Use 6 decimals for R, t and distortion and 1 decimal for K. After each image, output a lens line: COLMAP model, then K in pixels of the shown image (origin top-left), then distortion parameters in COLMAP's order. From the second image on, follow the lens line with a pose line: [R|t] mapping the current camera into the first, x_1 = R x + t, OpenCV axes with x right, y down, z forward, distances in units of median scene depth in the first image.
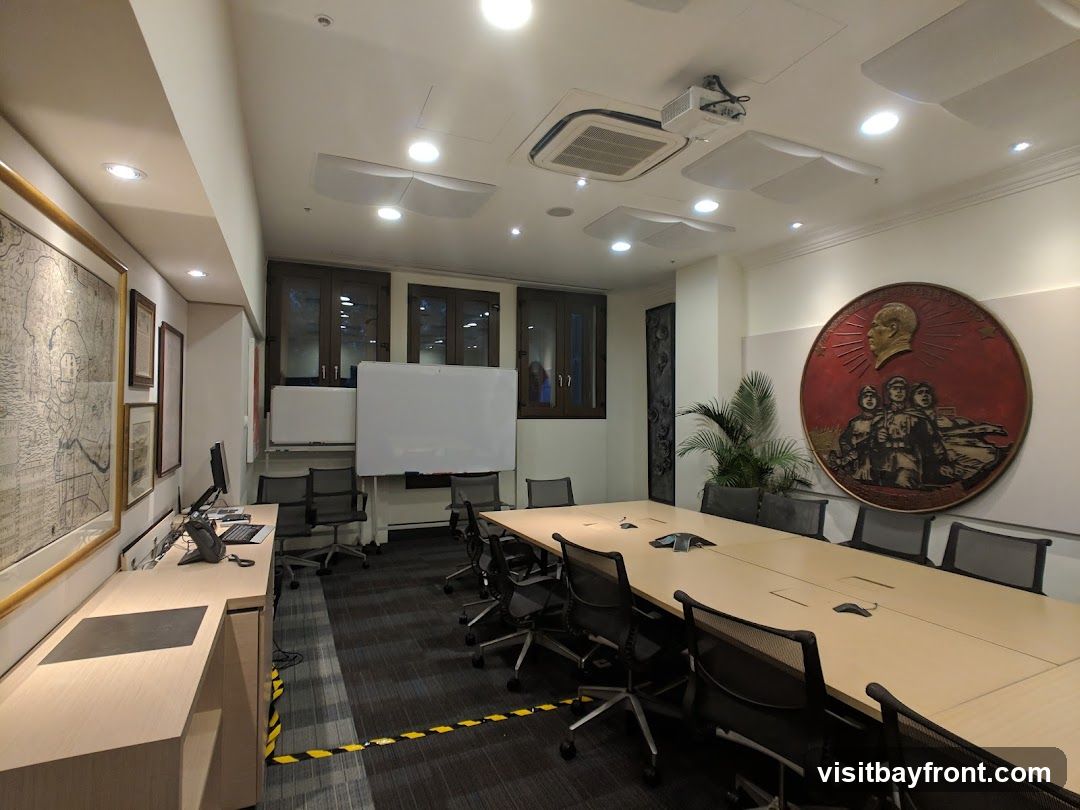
lens RADIAL K [[541.2, 0, 549.6], [0, 541.2, 397.2], [0, 0, 1]] dist [-0.035209, 0.002817]
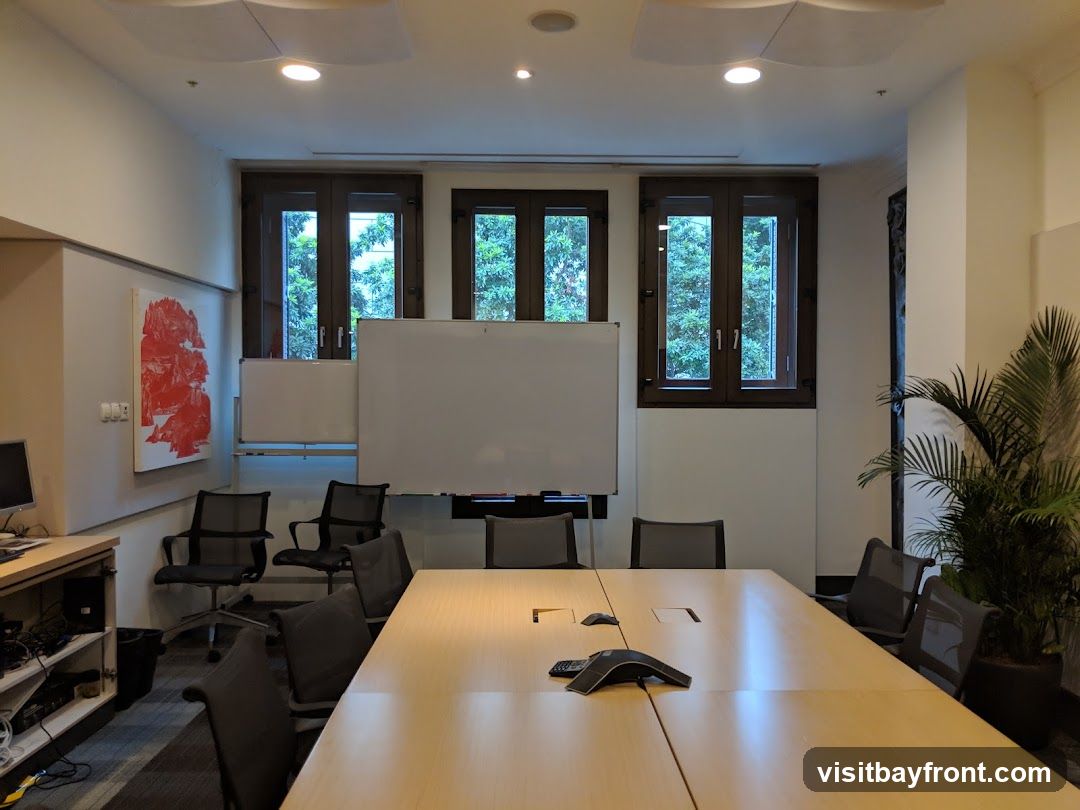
lens RADIAL K [[846.9, 0, 552.2], [0, 846.9, 406.1], [0, 0, 1]] dist [0.022402, -0.057173]
pose [[0.922122, 0.002181, -0.386894, 0.363222], [0.013838, 0.999158, 0.038615, 0.003311], [0.386652, -0.040962, 0.921315, 0.221319]]
